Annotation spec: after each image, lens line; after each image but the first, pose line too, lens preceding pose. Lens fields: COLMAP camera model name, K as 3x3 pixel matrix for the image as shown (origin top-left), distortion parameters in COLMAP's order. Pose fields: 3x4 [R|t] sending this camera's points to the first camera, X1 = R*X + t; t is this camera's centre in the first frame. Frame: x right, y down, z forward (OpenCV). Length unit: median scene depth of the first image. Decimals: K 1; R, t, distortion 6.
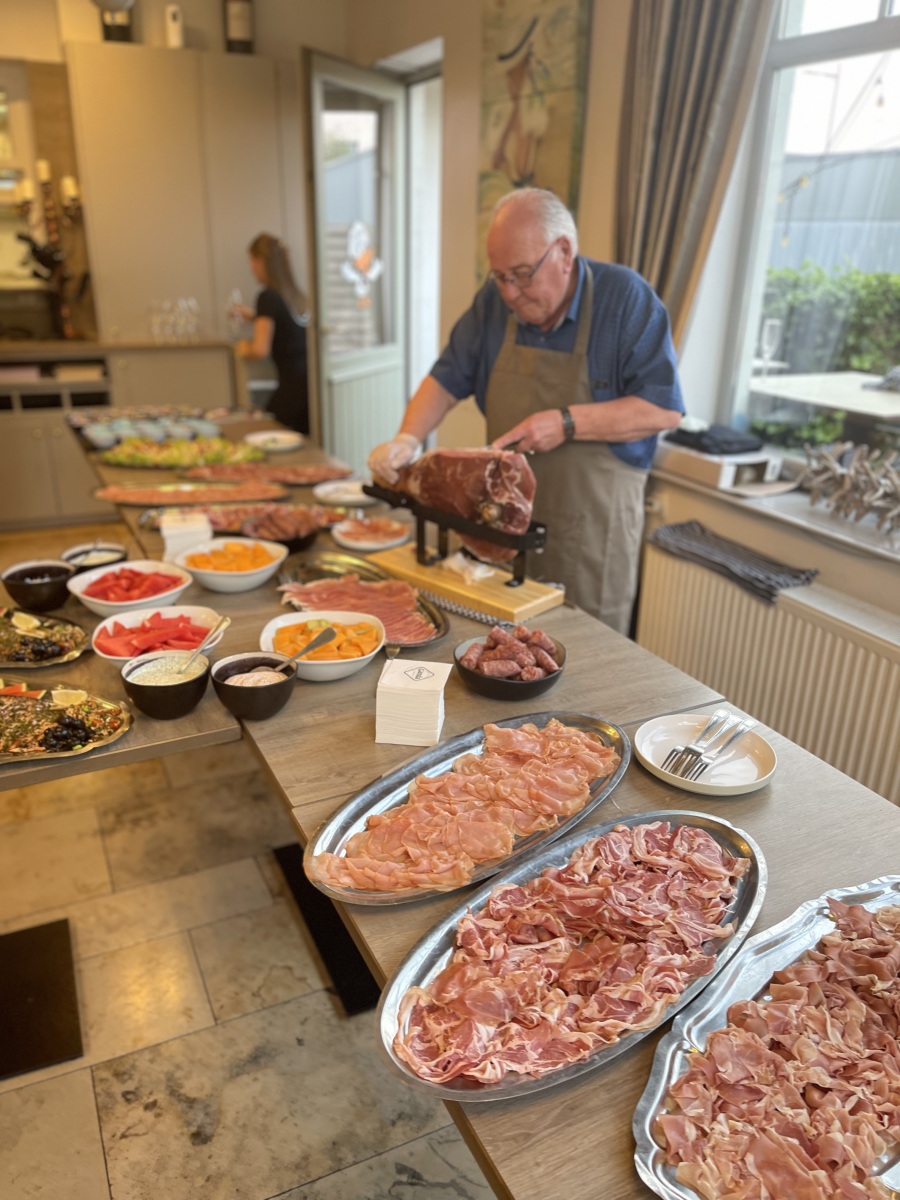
lens RADIAL K [[915.5, 0, 445.8], [0, 915.5, 599.9], [0, 0, 1]] dist [0.048046, -0.056331]
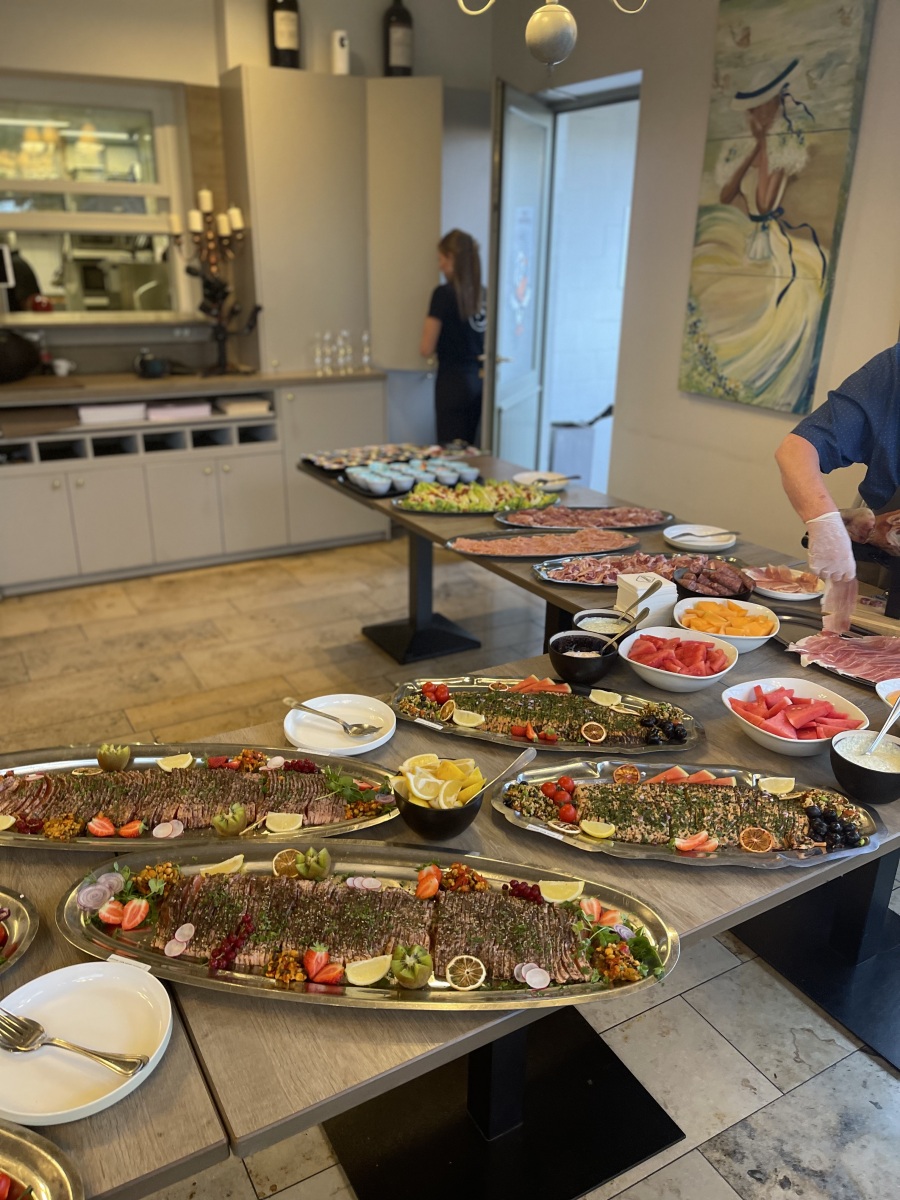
lens RADIAL K [[915.5, 0, 451.2], [0, 915.5, 602.5], [0, 0, 1]] dist [0.048046, -0.056331]
pose [[0.996025, -0.035921, 0.081506, -0.284142], [0.035874, 0.999354, 0.002049, -0.035867], [-0.081527, 0.000883, 0.996671, 0.014489]]
